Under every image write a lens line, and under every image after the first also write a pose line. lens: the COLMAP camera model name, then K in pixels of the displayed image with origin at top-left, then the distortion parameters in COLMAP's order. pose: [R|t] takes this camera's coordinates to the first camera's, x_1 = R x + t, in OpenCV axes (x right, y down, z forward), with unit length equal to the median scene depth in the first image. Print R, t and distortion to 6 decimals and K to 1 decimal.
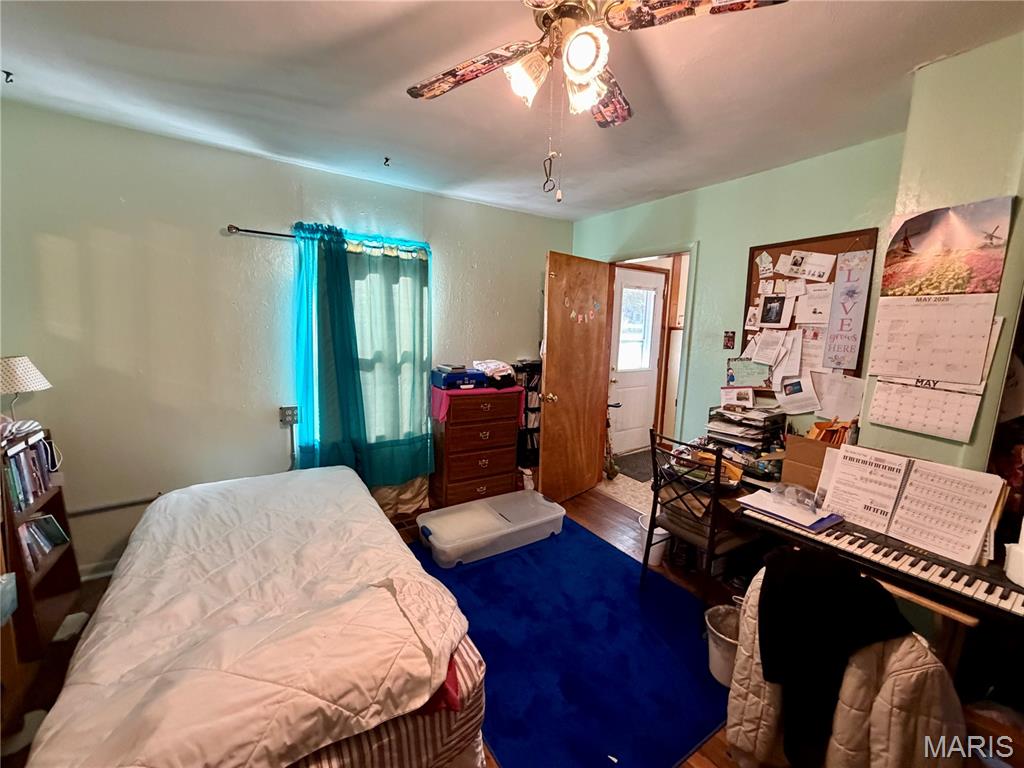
lens RADIAL K [[407.5, 0, 510.4], [0, 407.5, 385.9], [0, 0, 1]] dist [0.000212, 0.000071]
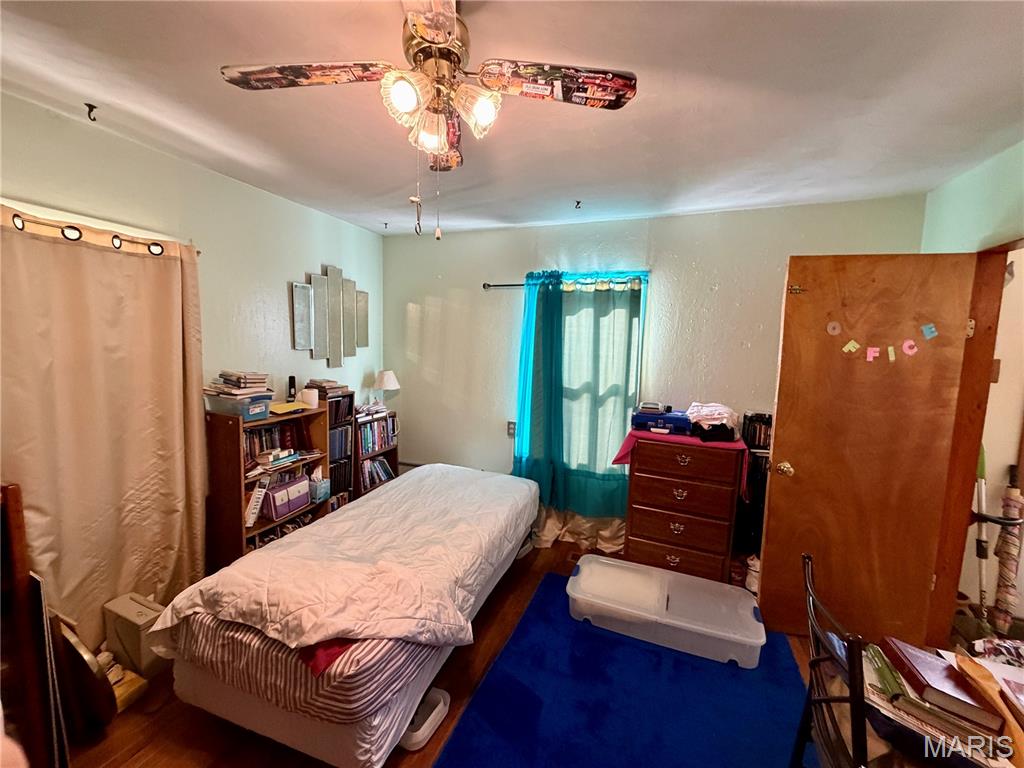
lens RADIAL K [[407.5, 0, 507.7], [0, 407.5, 386.0], [0, 0, 1]] dist [0.000212, 0.000071]
pose [[0.577372, 0.079720, -0.812580, 0.415168], [-0.132972, 0.991116, 0.002753, -0.053605], [0.805580, 0.106461, 0.582844, 0.244805]]
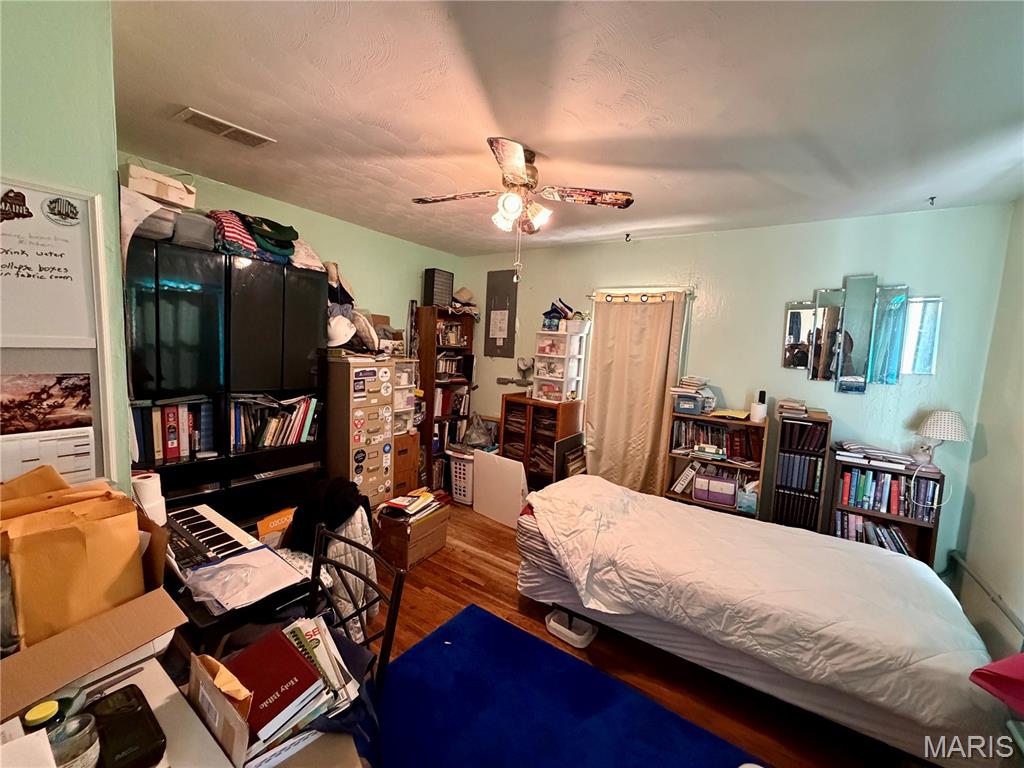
lens RADIAL K [[407.5, 0, 509.7], [0, 407.5, 379.1], [0, 0, 1]] dist [0.000212, 0.000071]
pose [[-0.916410, -0.035860, -0.398631, 0.332984], [-0.133301, 0.966462, 0.219504, -0.177245], [0.377391, 0.254294, -0.890456, 1.068179]]
